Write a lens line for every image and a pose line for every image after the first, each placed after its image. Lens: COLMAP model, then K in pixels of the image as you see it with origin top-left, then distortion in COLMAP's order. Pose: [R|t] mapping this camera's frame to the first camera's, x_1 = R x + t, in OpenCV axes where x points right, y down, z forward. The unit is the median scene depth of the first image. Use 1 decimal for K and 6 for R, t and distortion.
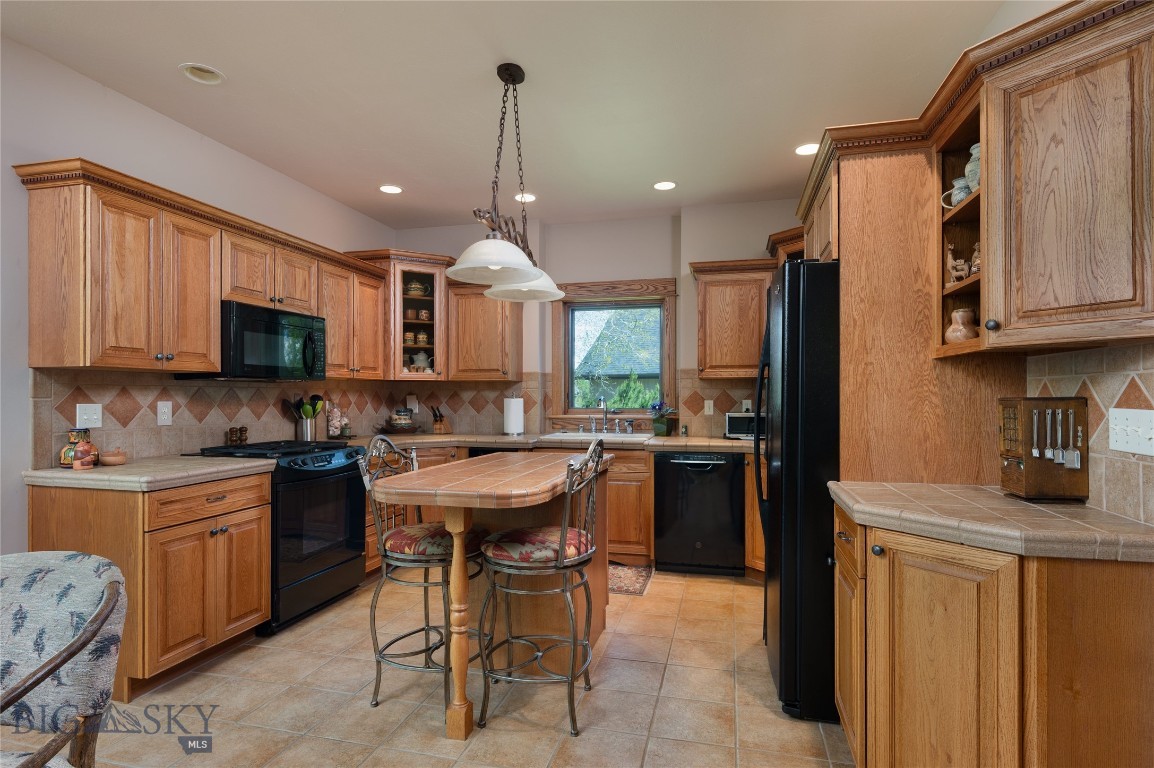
lens RADIAL K [[599.7, 0, 576.4], [0, 599.7, 394.0], [0, 0, 1]] dist [-0.004692, -0.000946]
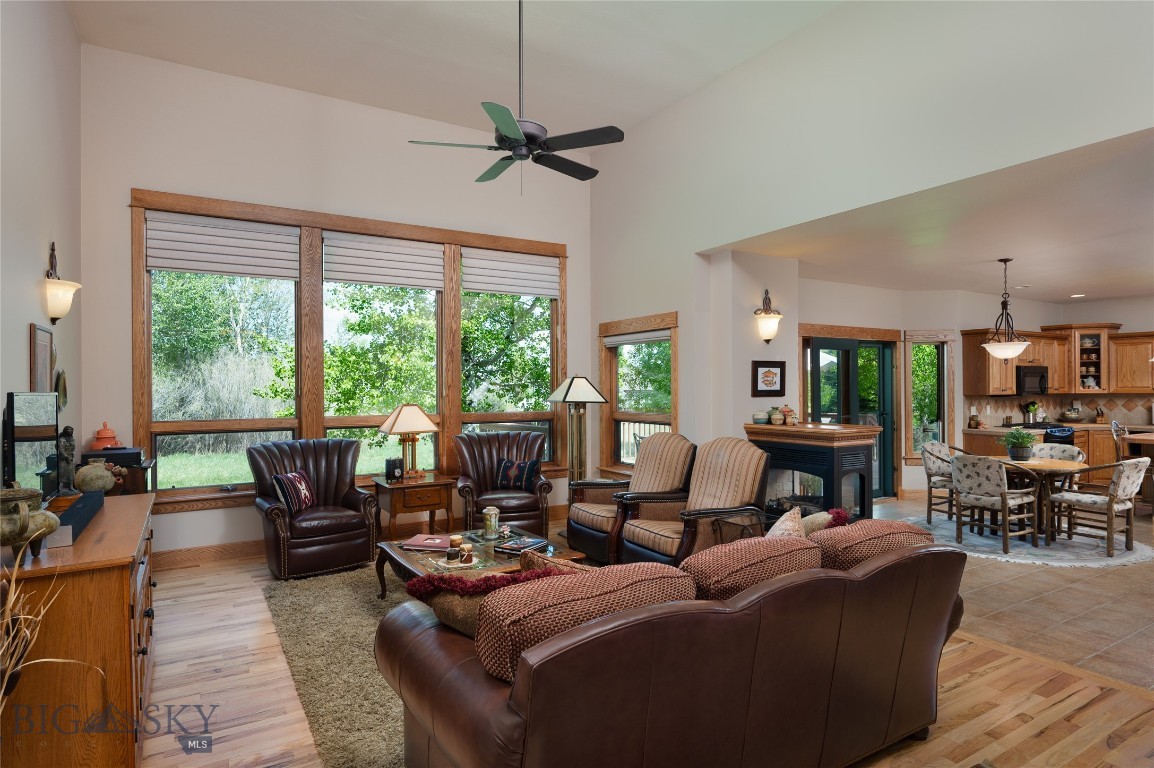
lens RADIAL K [[626.4, 0, 576.0], [0, 626.4, 388.9], [0, 0, 1]] dist [-0.000225, 0.001352]
pose [[0.713433, -0.002924, -0.700718, -0.044163], [0.009630, 0.999938, 0.005632, -0.061933], [0.700658, -0.010766, 0.713416, -1.458861]]
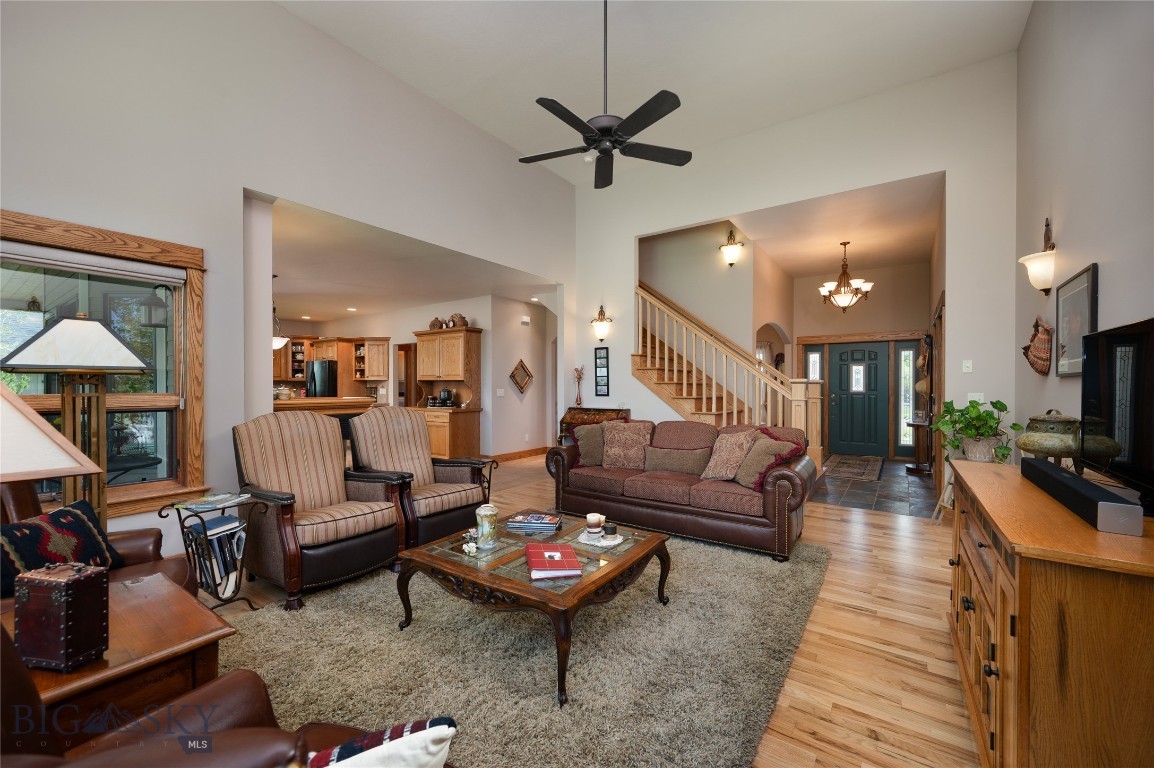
lens RADIAL K [[448.6, 0, 583.5], [0, 448.6, 391.2], [0, 0, 1]] dist [-0.000356, -0.000167]
pose [[0.353835, -0.006927, 0.935282, -1.174916], [-0.006963, 0.999925, 0.010040, -0.005569], [-0.935282, -0.010065, 0.353760, -1.144498]]
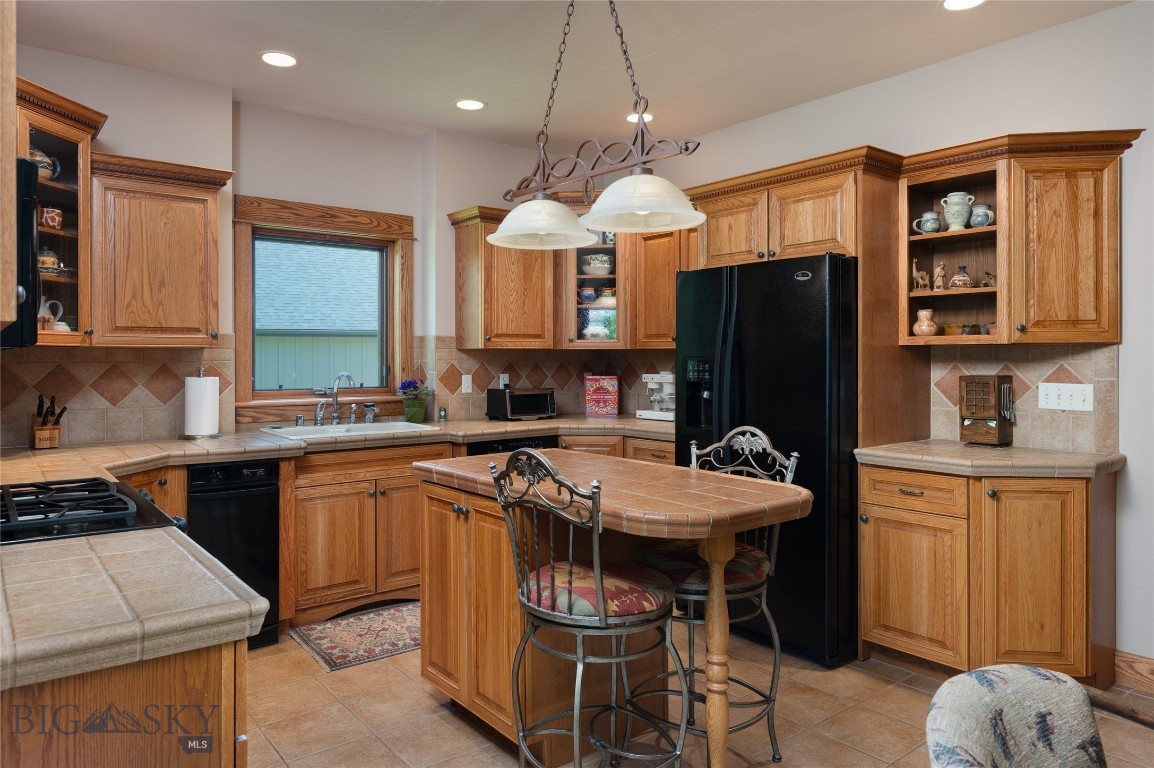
lens RADIAL K [[758.5, 0, 569.8], [0, 758.5, 354.7], [0, 0, 1]] dist [-0.001895, 0.000293]
pose [[0.606537, 0.003797, 0.795046, -0.511172], [-0.002733, 0.999993, -0.002691, -0.014816], [-0.795050, -0.000541, 0.606543, 0.262723]]
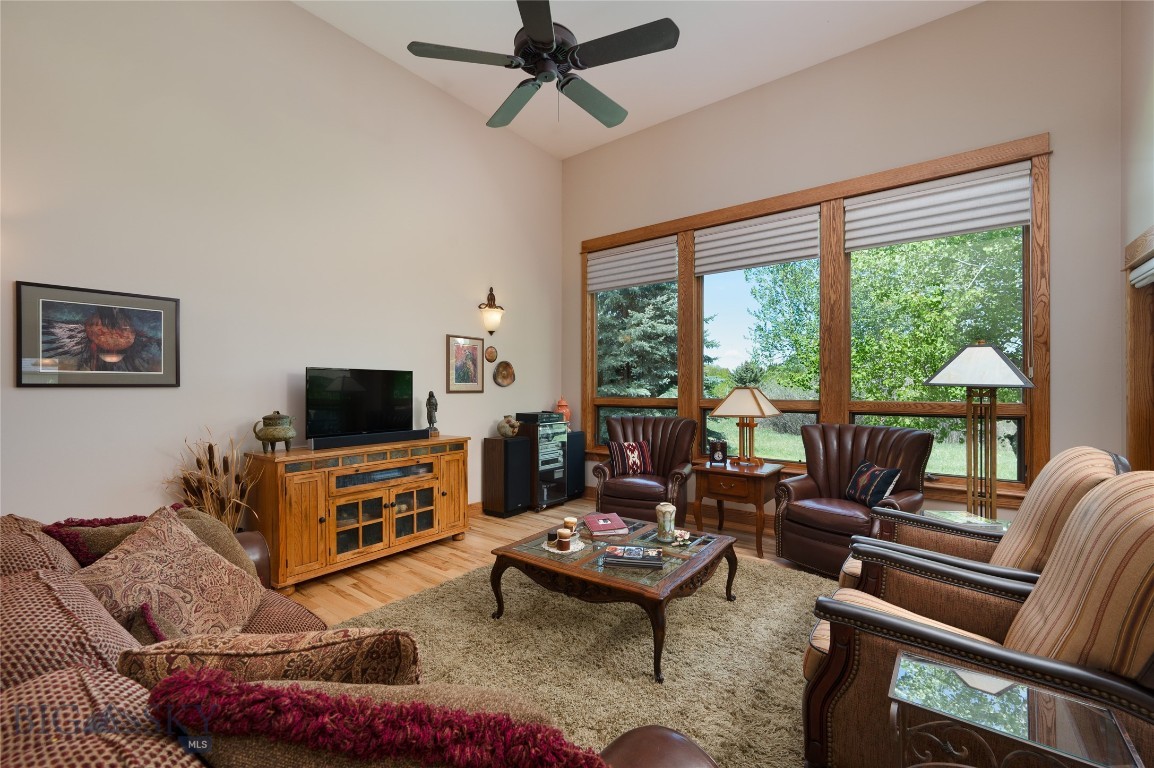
lens RADIAL K [[482.8, 0, 574.7], [0, 482.8, 389.9], [0, 0, 1]] dist [-0.006595, 0.000015]
pose [[-0.401709, 0.003366, -0.915761, -0.197296], [0.005705, 0.999983, 0.001174, -0.024687], [0.915749, -0.004753, -0.401722, -0.717591]]
